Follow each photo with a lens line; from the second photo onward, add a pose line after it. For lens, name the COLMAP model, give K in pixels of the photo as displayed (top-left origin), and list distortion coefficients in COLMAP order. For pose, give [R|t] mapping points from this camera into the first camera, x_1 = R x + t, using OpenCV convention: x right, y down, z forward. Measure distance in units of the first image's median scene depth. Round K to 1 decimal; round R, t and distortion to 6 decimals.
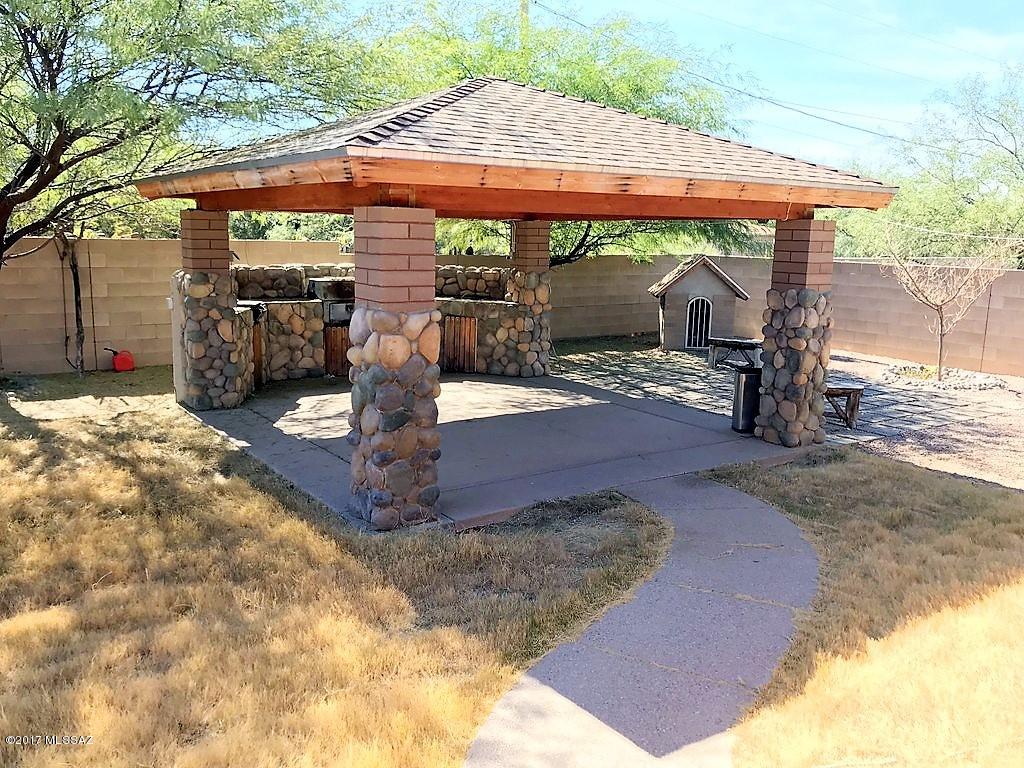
lens RADIAL K [[845.1, 0, 509.6], [0, 845.1, 380.1], [0, 0, 1]] dist [0.012985, -0.006926]
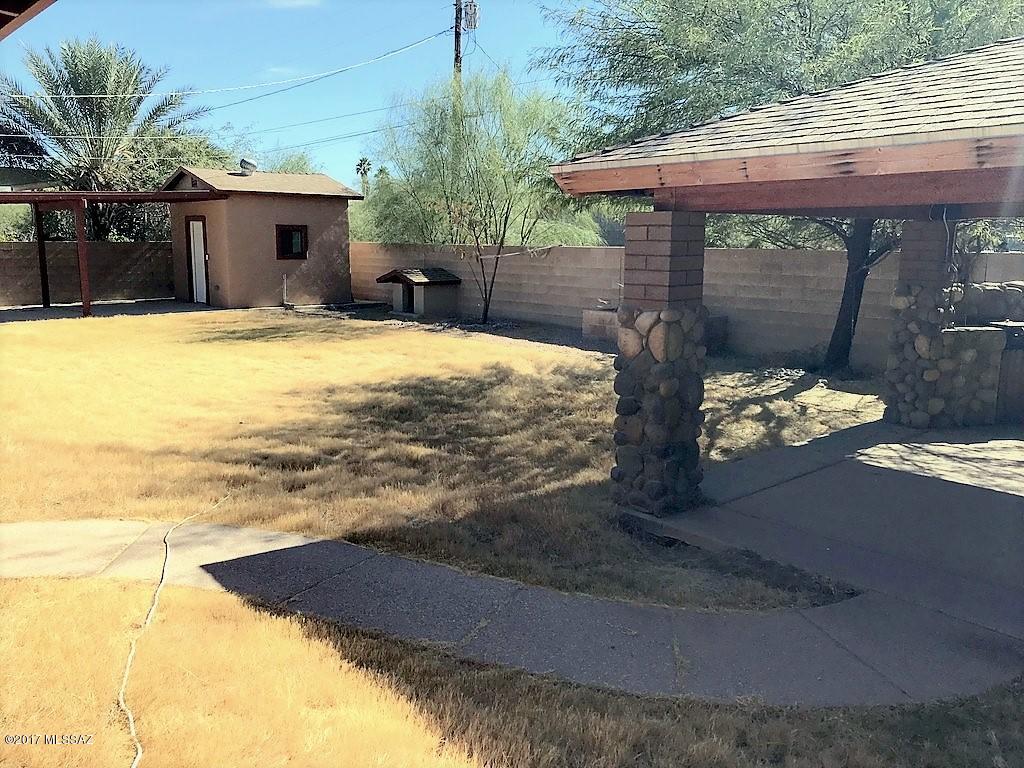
lens RADIAL K [[845.1, 0, 510.0], [0, 845.1, 382.5], [0, 0, 1]] dist [0.012985, -0.006926]
pose [[0.103267, 0.150203, -0.983247, 0.896498], [-0.179170, 0.975171, 0.130151, -0.094992], [0.978383, 0.162728, 0.127615, 0.687233]]
